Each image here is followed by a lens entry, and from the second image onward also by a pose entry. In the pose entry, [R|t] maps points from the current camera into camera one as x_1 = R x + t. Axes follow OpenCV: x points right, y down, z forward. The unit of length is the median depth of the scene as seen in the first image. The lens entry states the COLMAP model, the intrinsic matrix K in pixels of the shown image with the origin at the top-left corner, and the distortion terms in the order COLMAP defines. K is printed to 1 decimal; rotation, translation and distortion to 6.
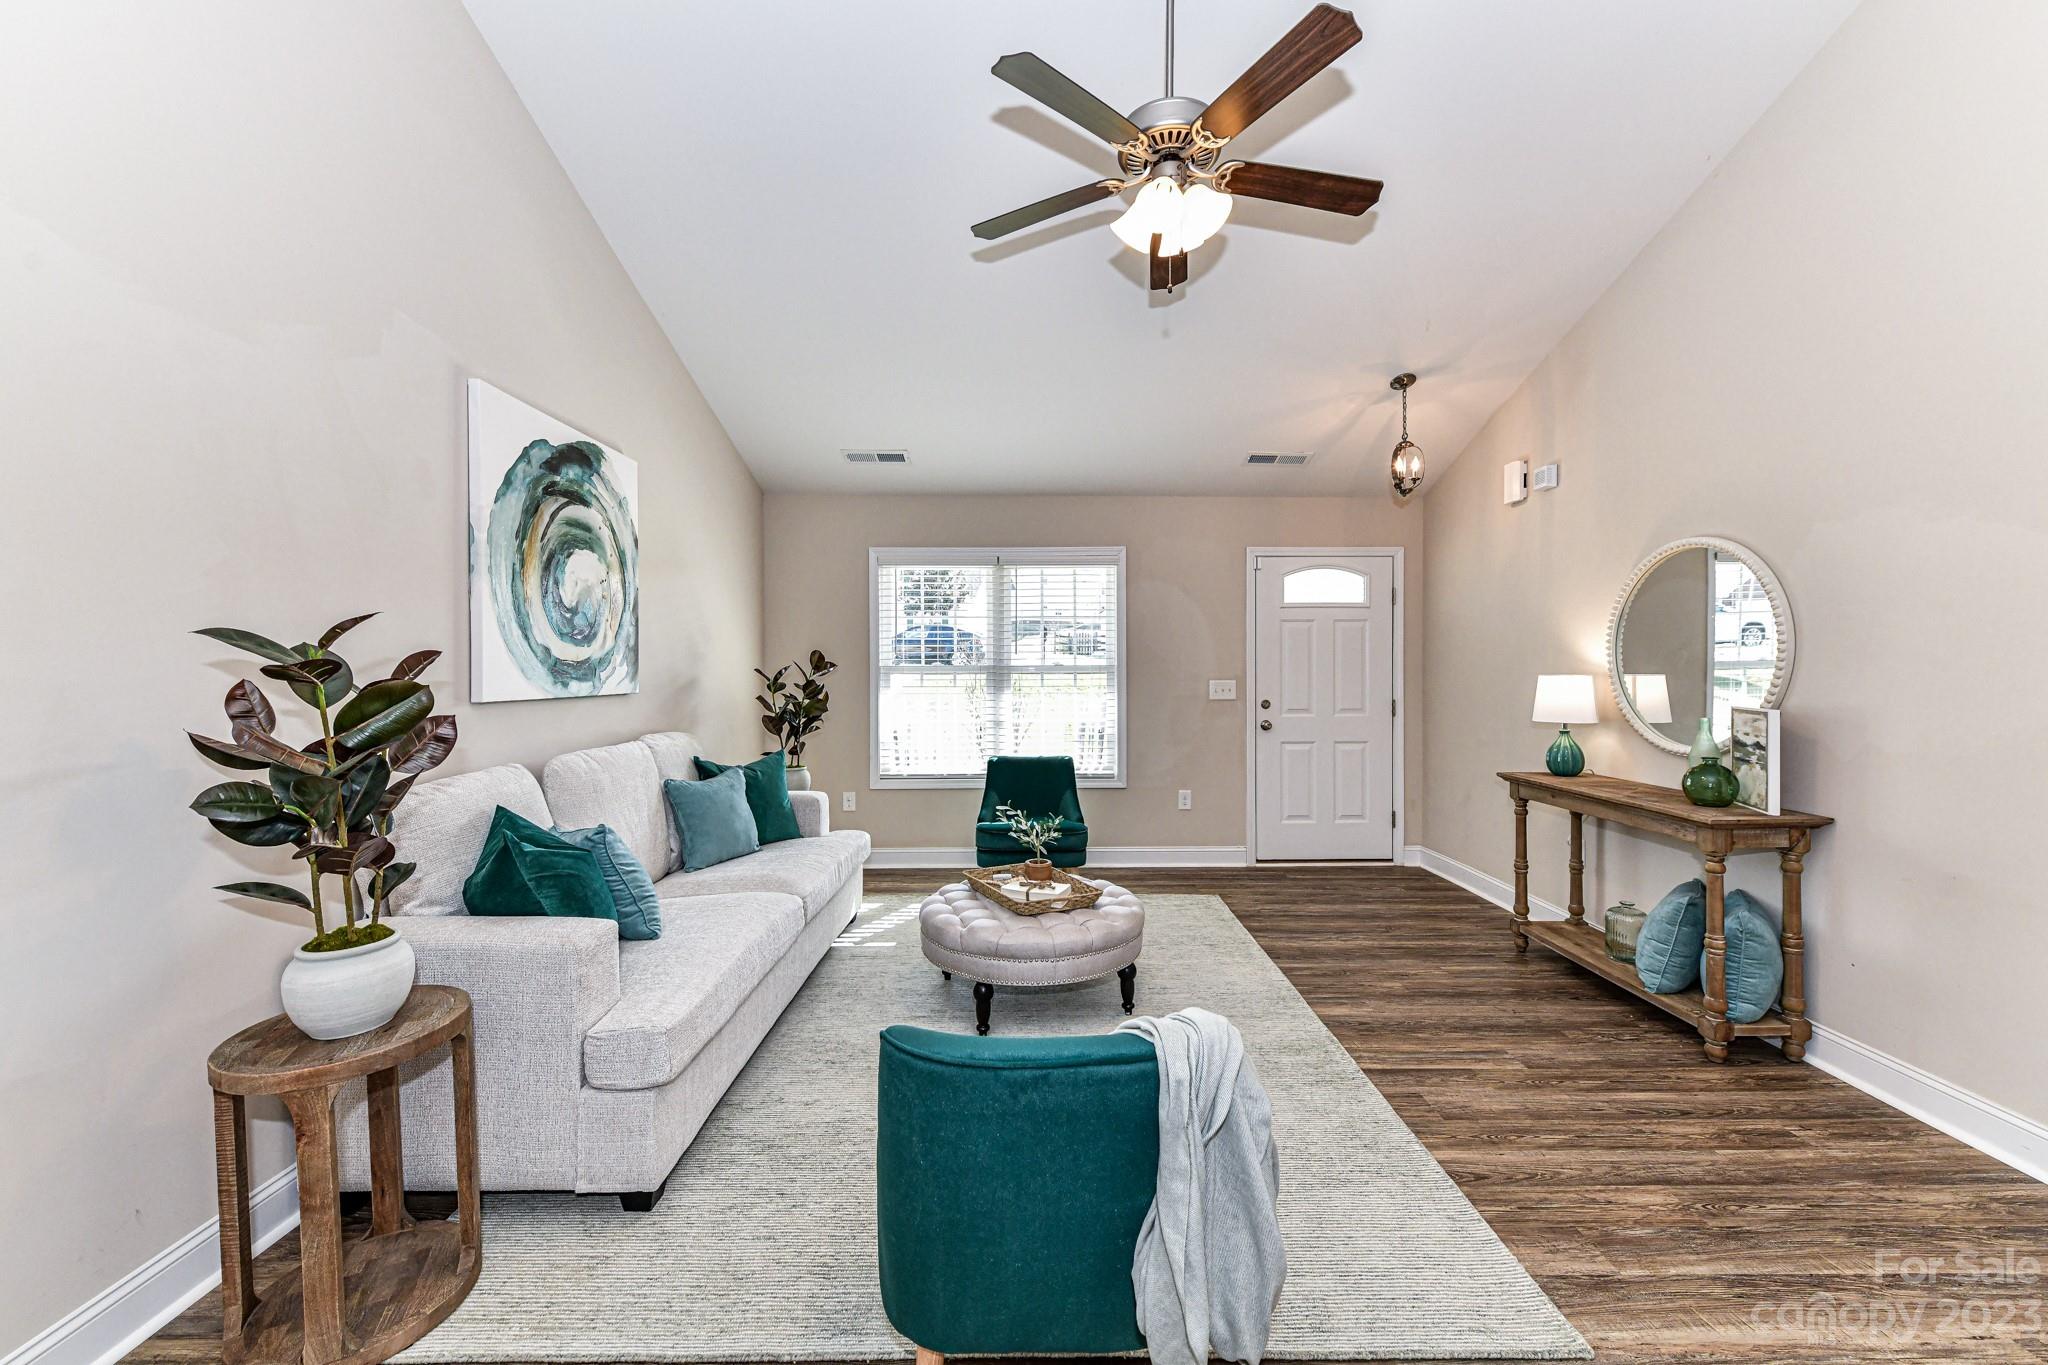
lens RADIAL K [[811.8, 0, 1007.2], [0, 811.8, 677.7], [0, 0, 1]] dist [0.006616, -0.001936]
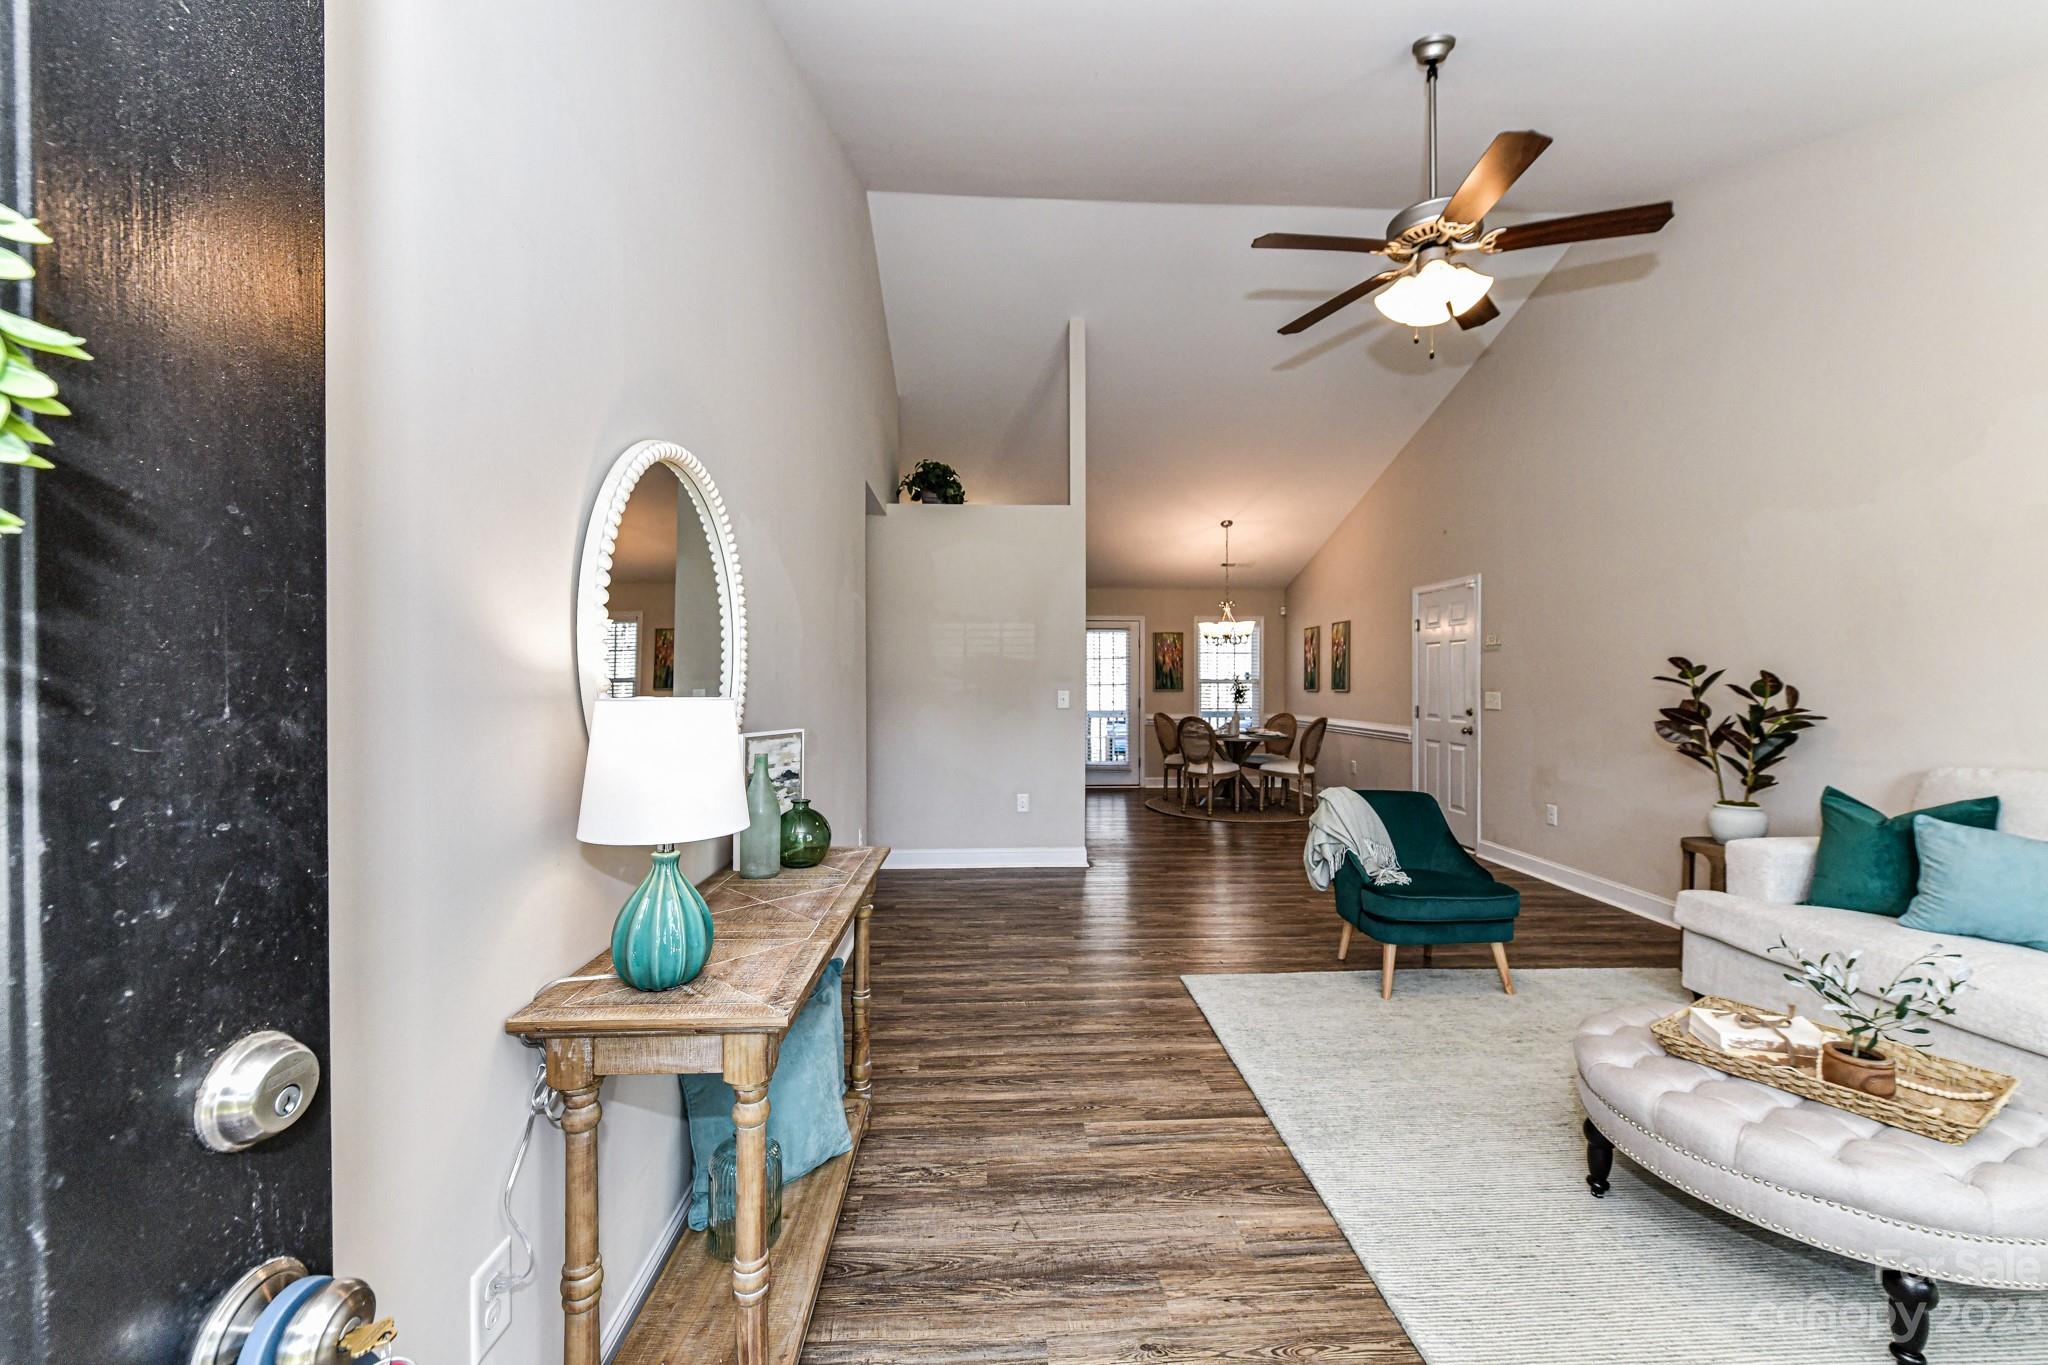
lens RADIAL K [[811.8, 0, 1029.3], [0, 811.8, 682.2], [0, 0, 1]] dist [0.006616, -0.001936]
pose [[-0.996916, -0.001144, -0.078464, 0.691866], [-0.001877, 0.999955, 0.009268, -0.012034], [0.078450, 0.009386, -0.996874, 1.691888]]
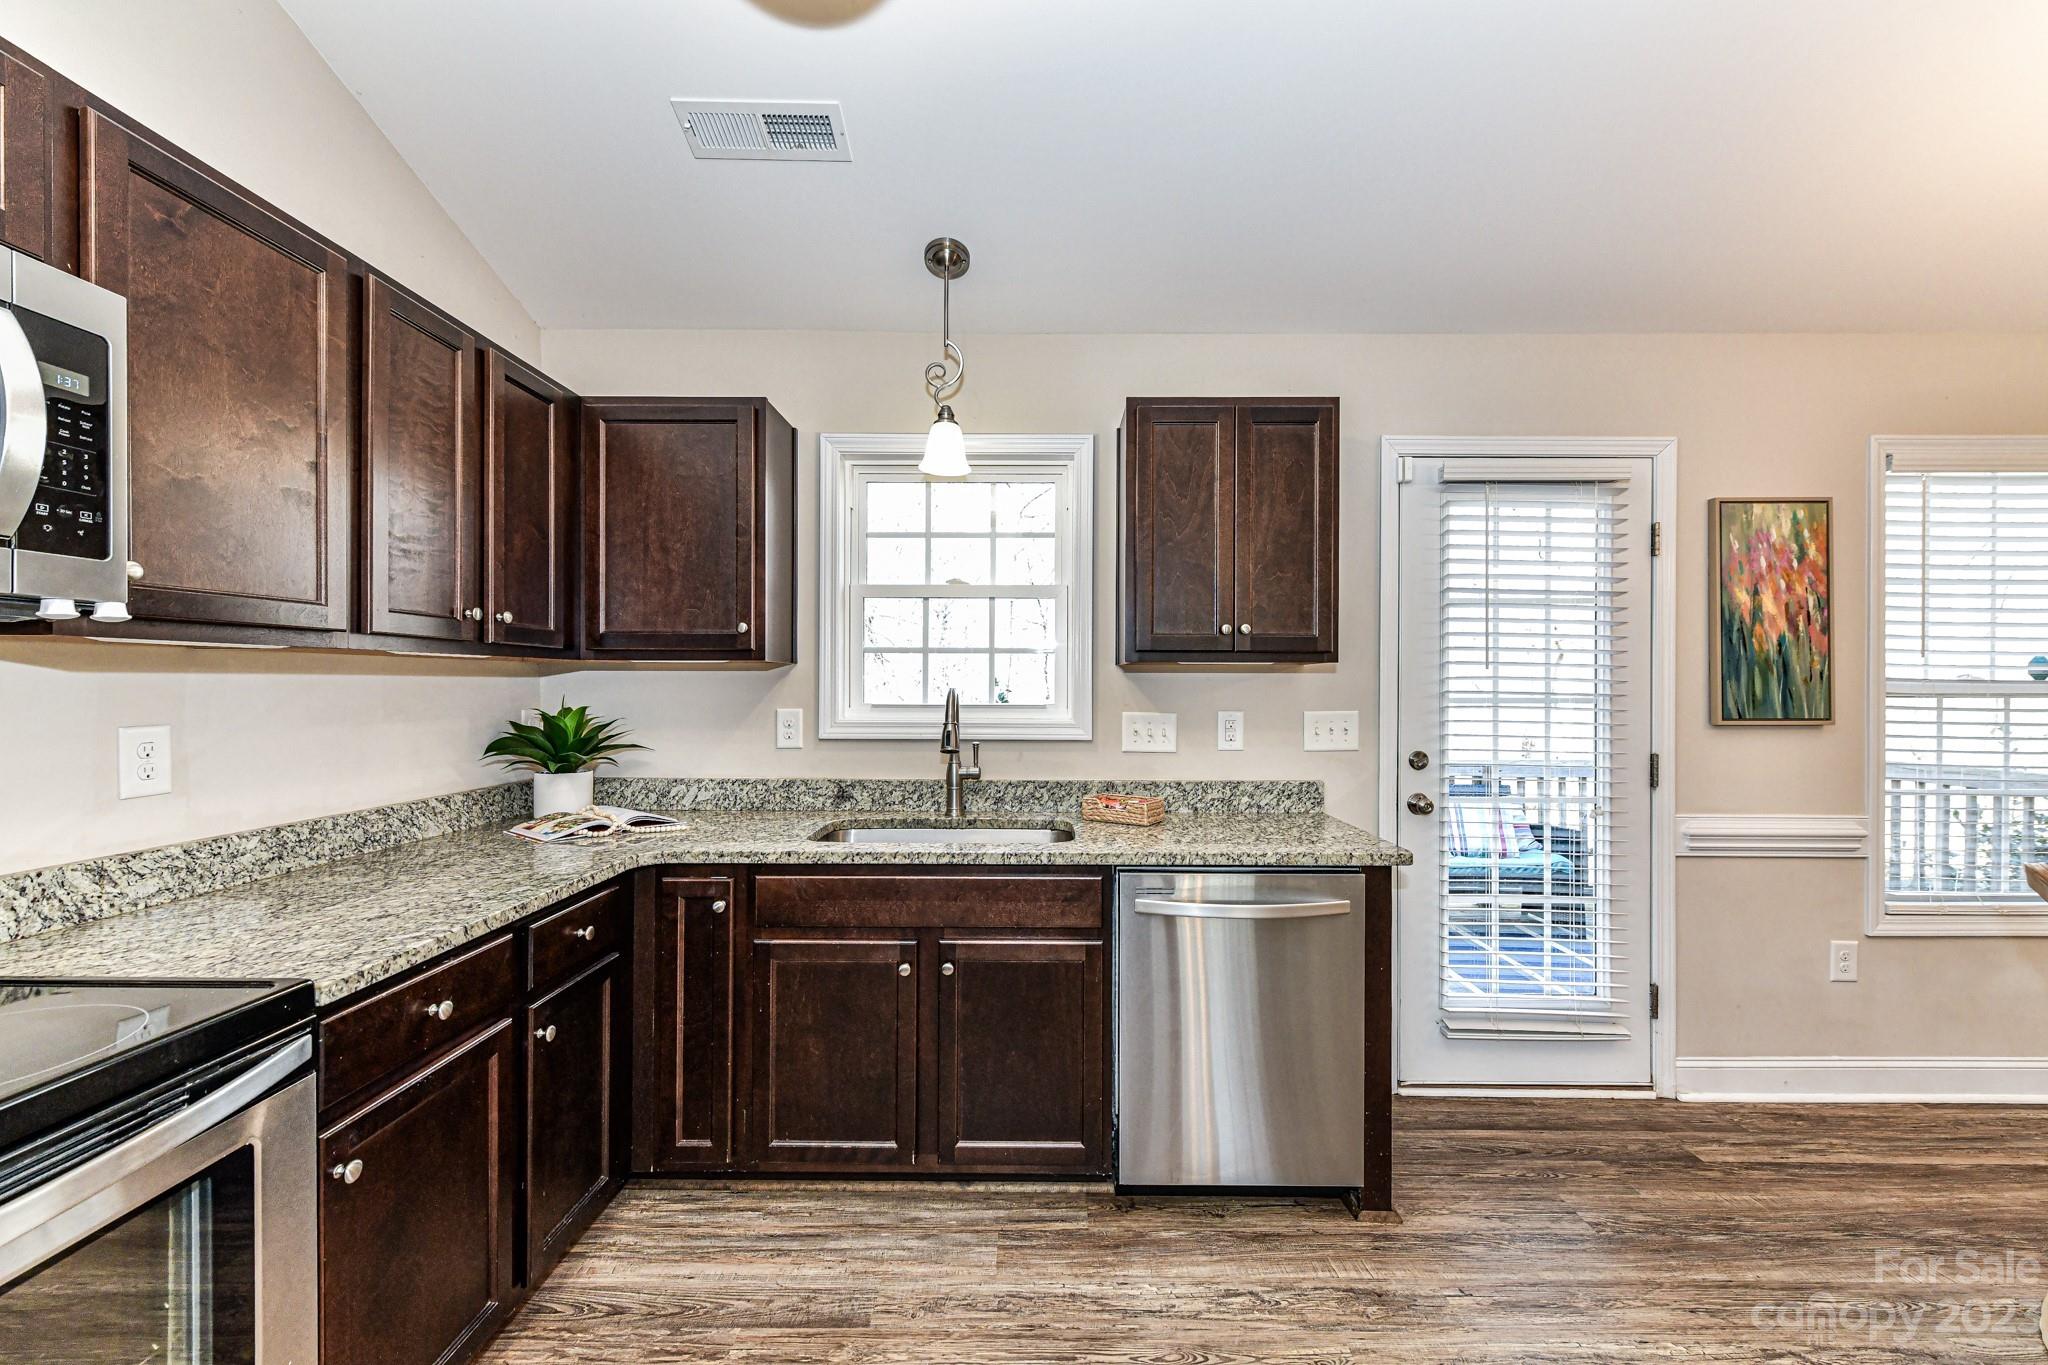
lens RADIAL K [[811.8, 0, 1028.9], [0, 811.8, 686.1], [0, 0, 1]] dist [0.006616, -0.001936]
pose [[-0.999679, -0.005998, -0.024617, 0.664093], [-0.006307, 0.999902, 0.012484, 0.005742], [0.024540, 0.012636, -0.999619, -0.758201]]
